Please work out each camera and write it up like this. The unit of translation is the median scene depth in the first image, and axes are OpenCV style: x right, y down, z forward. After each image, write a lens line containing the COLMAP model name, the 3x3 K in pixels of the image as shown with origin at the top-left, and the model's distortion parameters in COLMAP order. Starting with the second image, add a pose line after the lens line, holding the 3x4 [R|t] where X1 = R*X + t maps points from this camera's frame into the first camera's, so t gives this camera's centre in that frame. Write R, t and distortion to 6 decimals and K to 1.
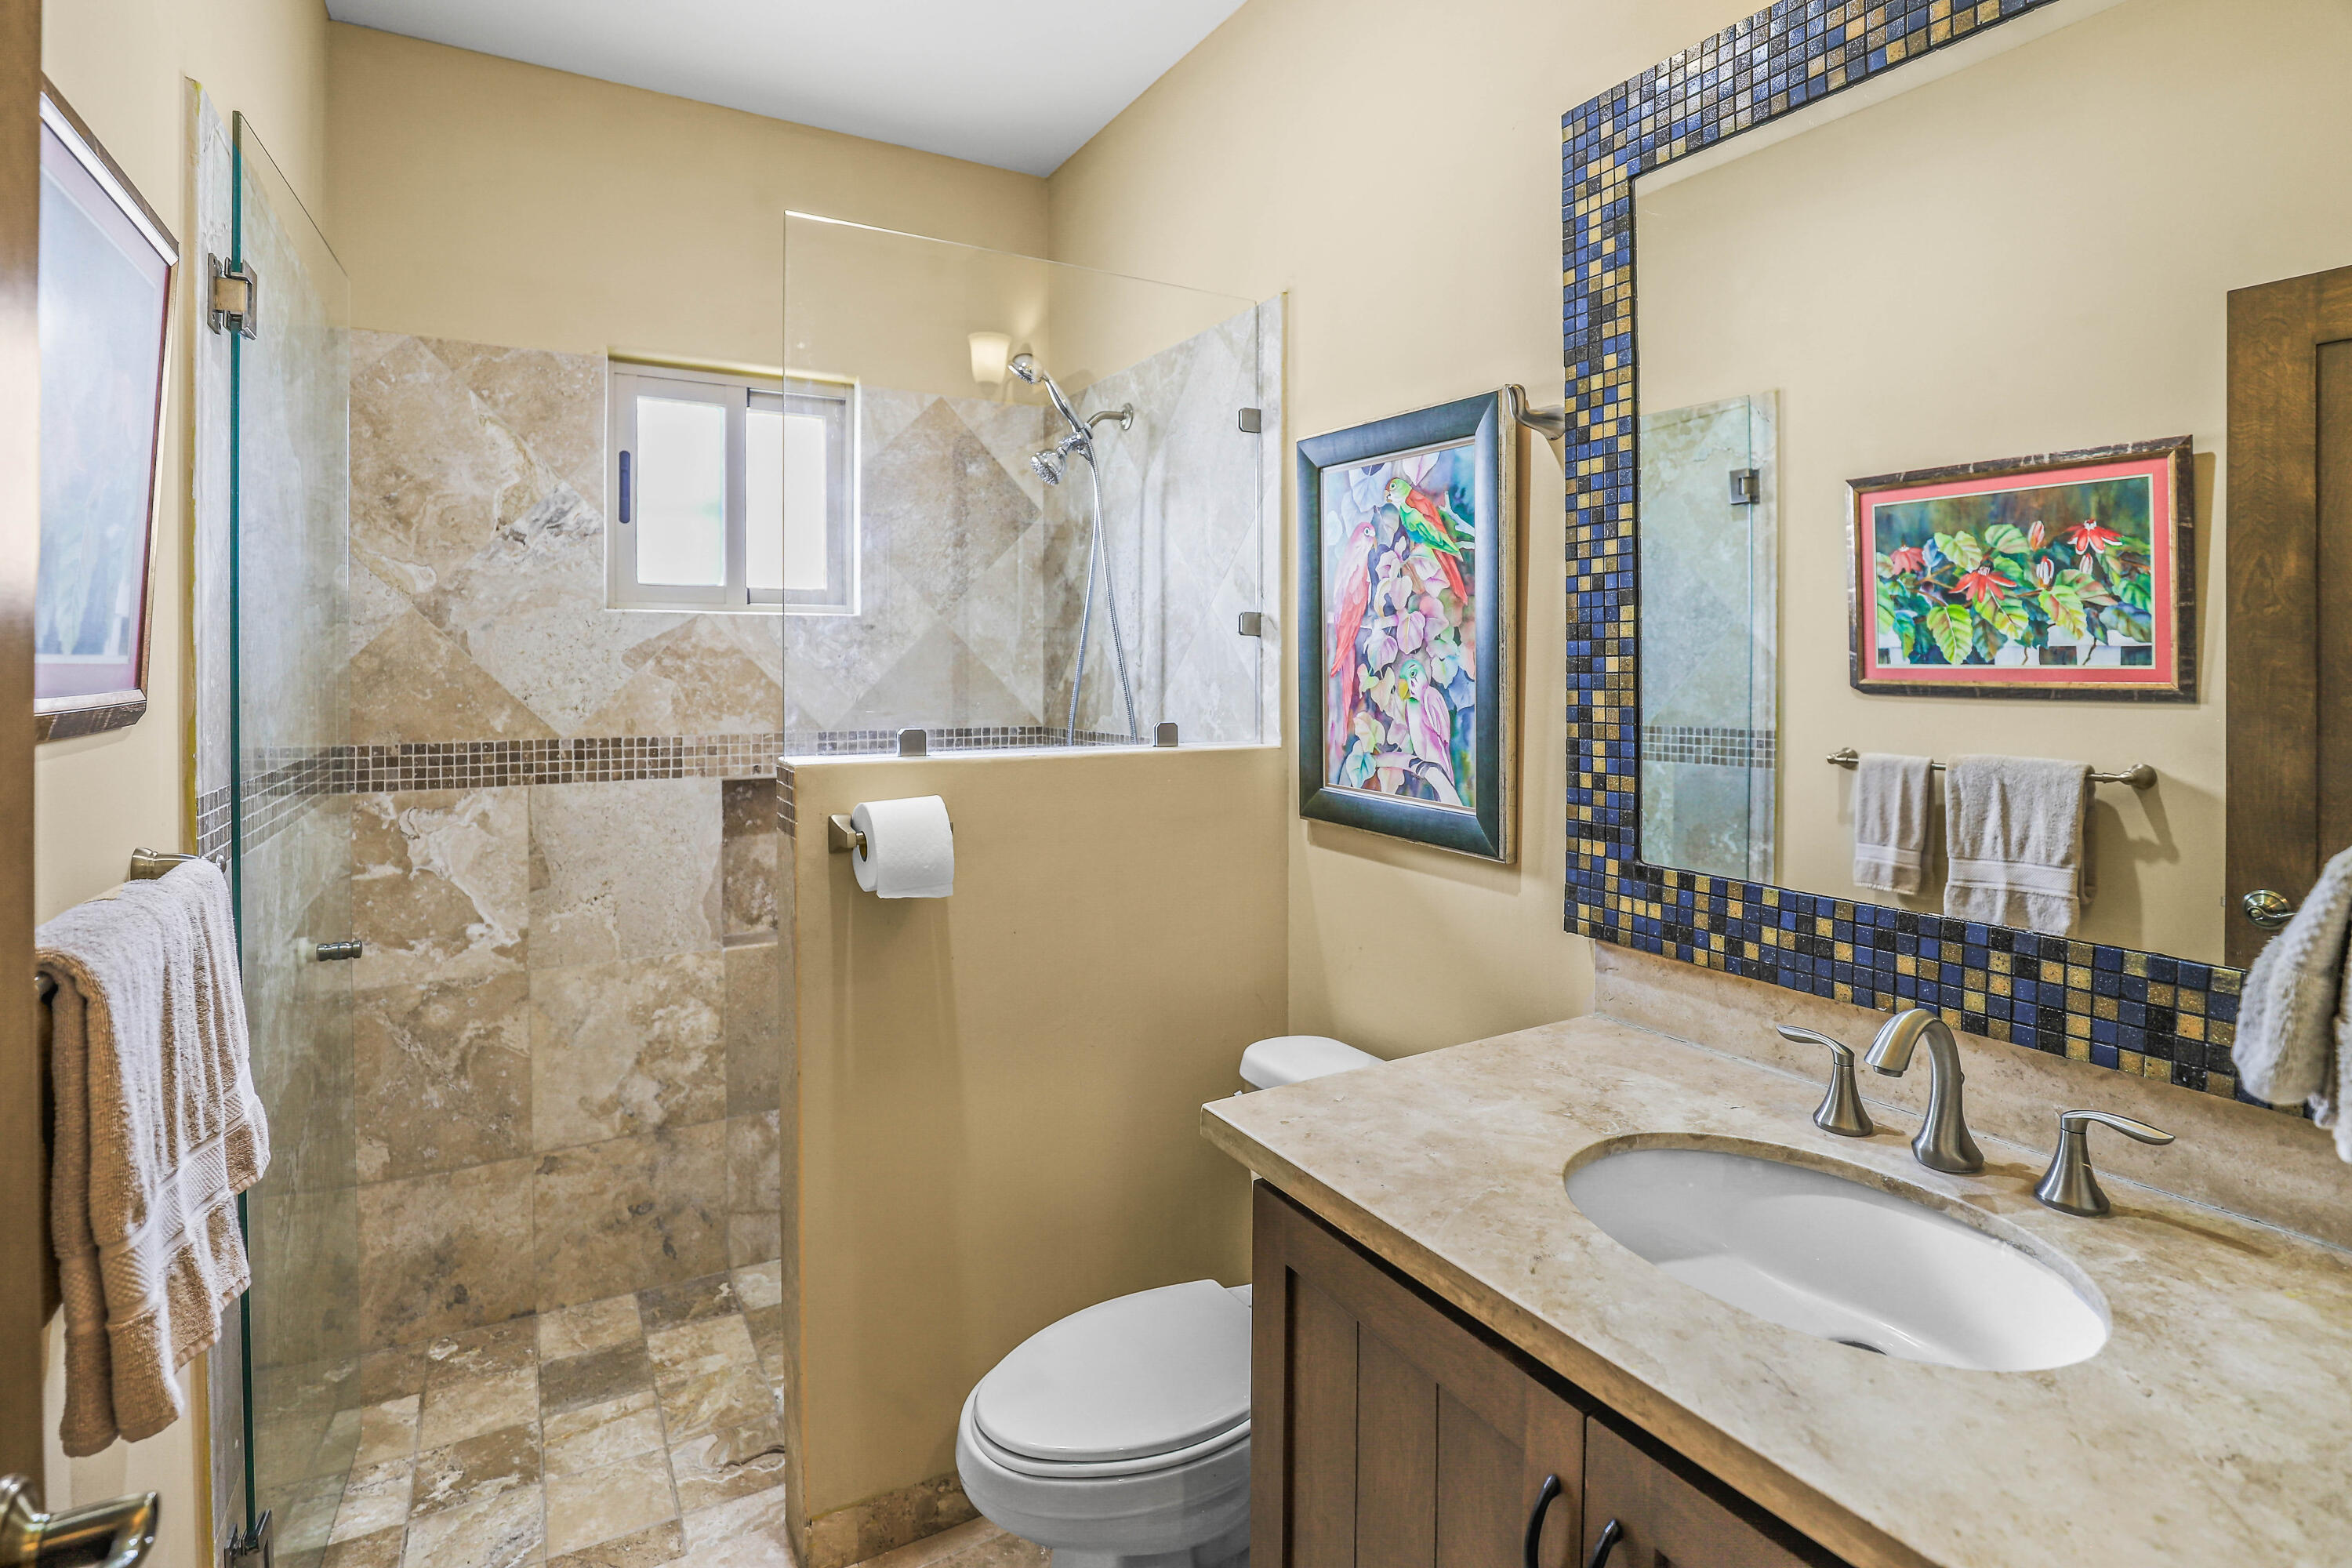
lens RADIAL K [[1128.9, 0, 1175.1], [0, 1128.9, 670.9], [0, 0, 1]] dist [-0.037937, 0.006865]
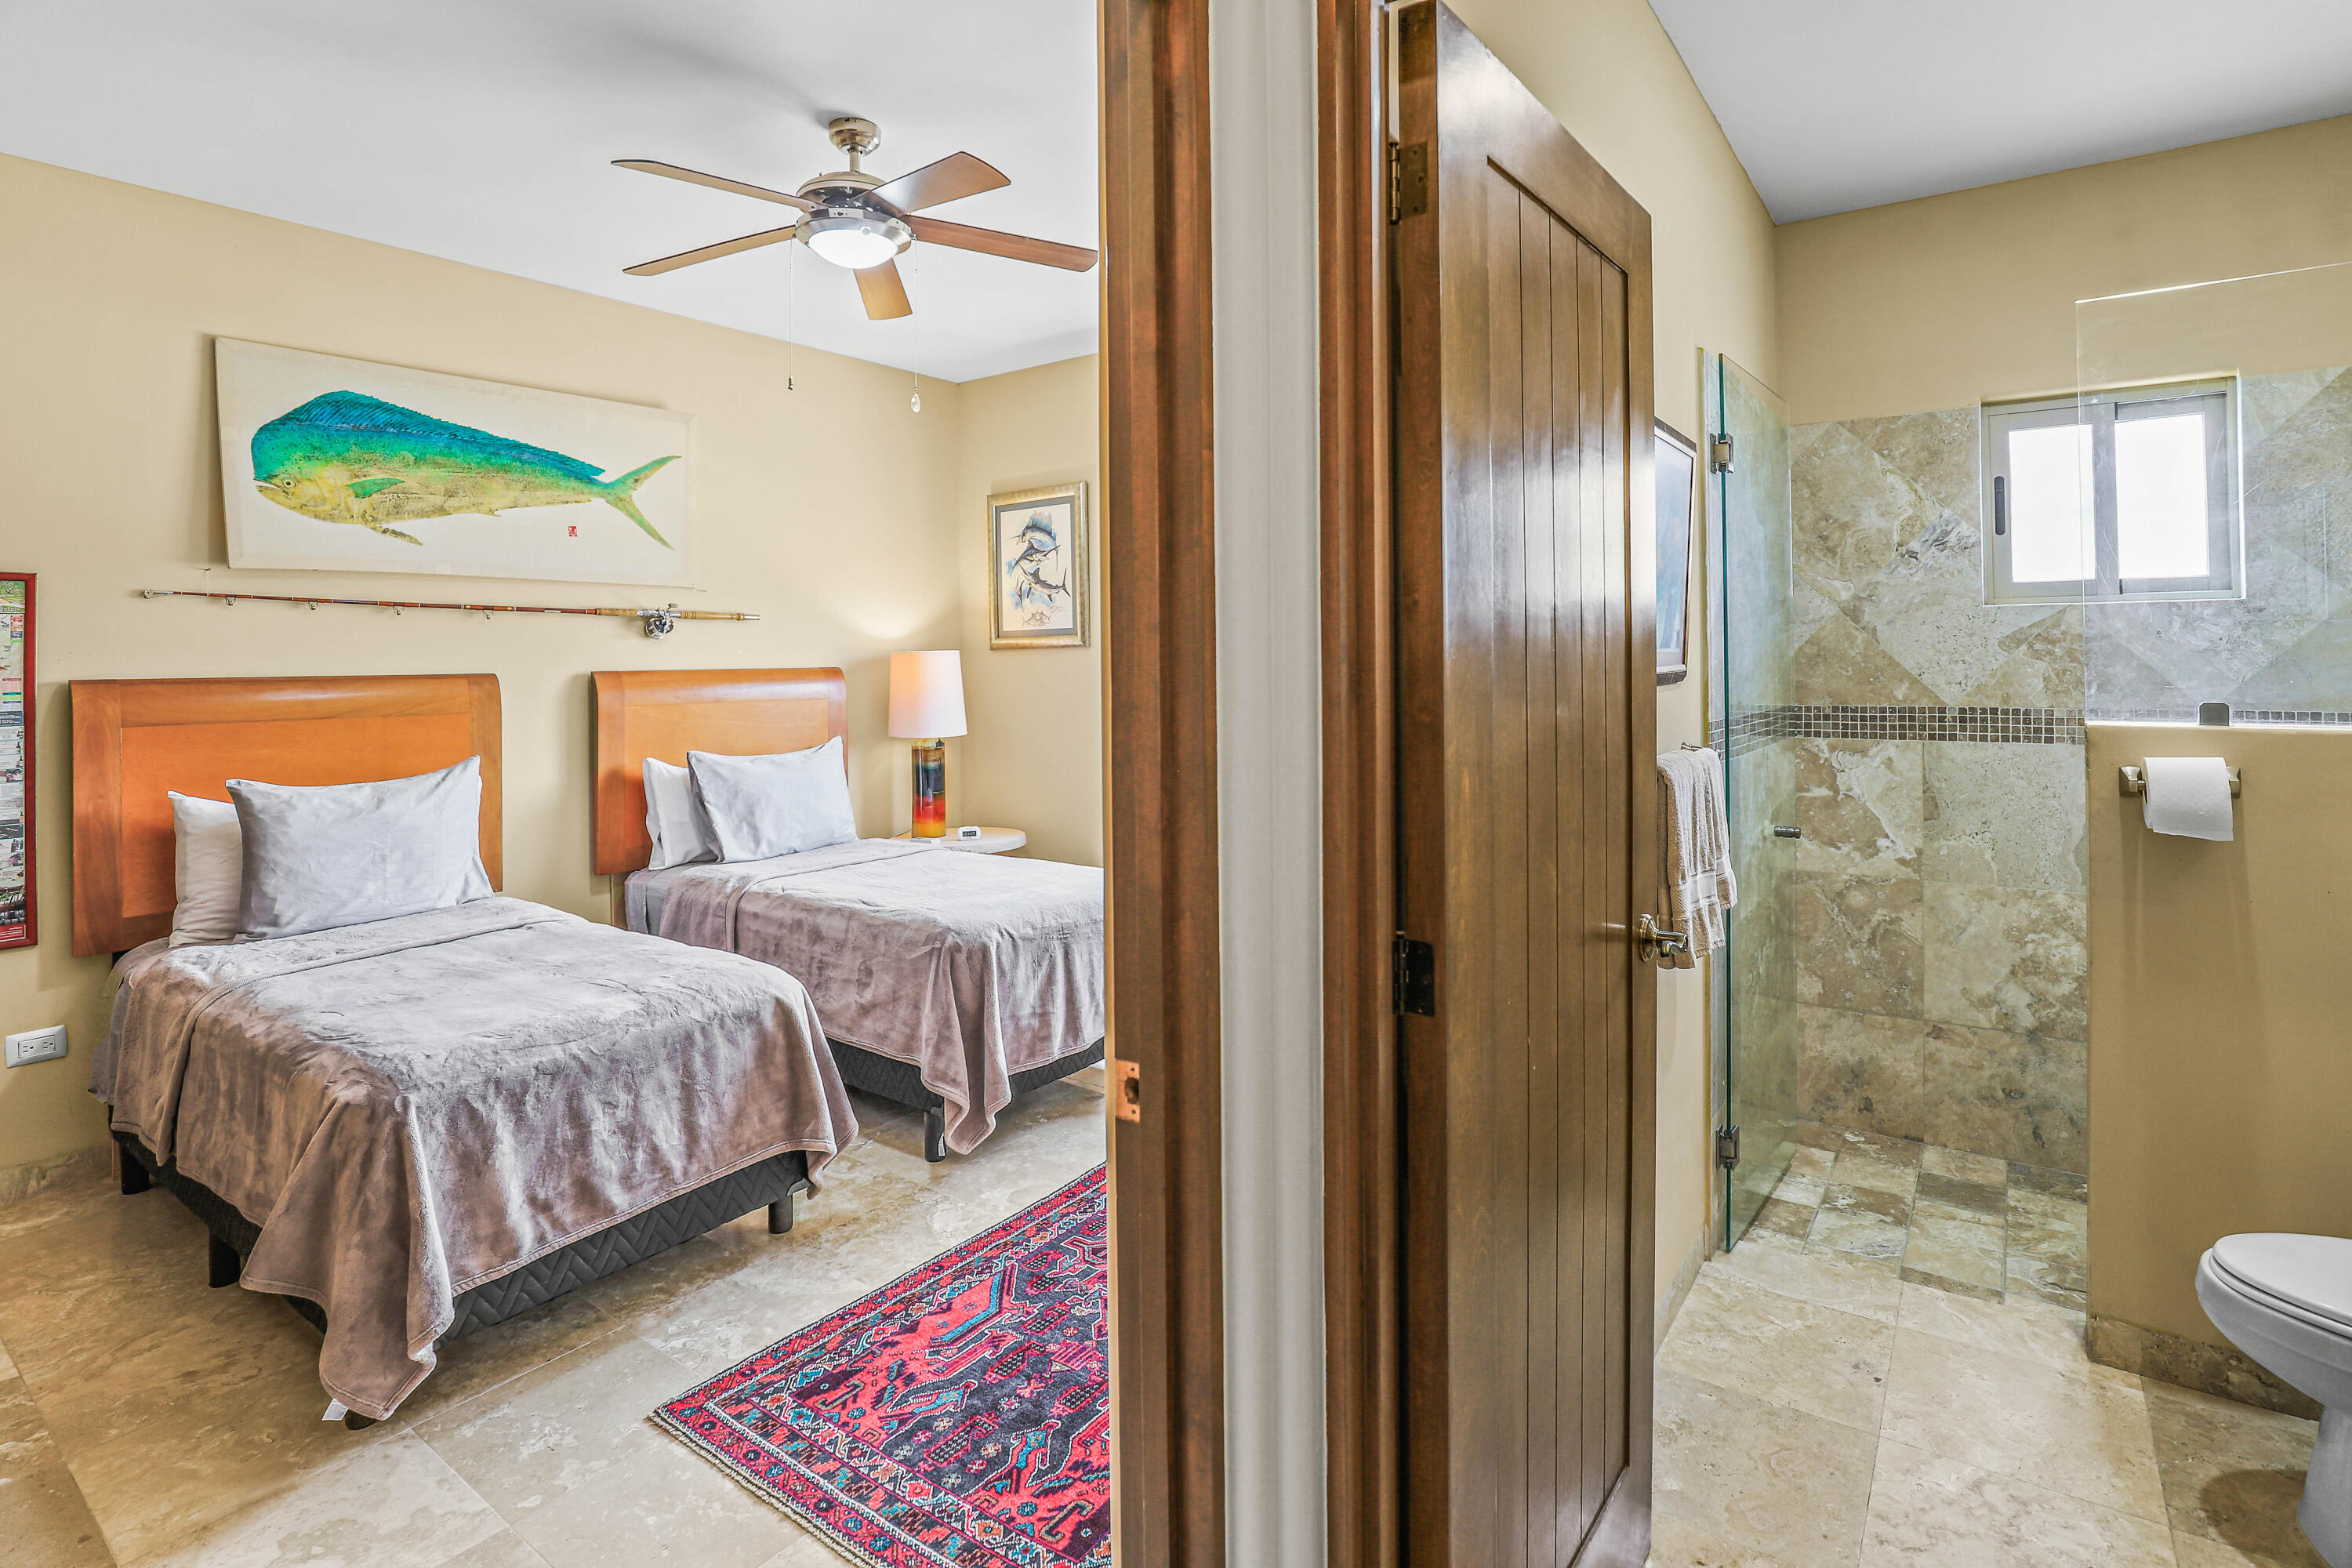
lens RADIAL K [[1147.1, 0, 1193.4], [0, 1147.1, 643.1], [0, 0, 1]] dist [-0.037179, 0.006521]
pose [[0.396603, -0.014146, -0.917881, 0.314576], [0.003290, 0.999897, -0.013989, 0.002458], [0.917984, 0.002529, 0.396609, -0.333457]]
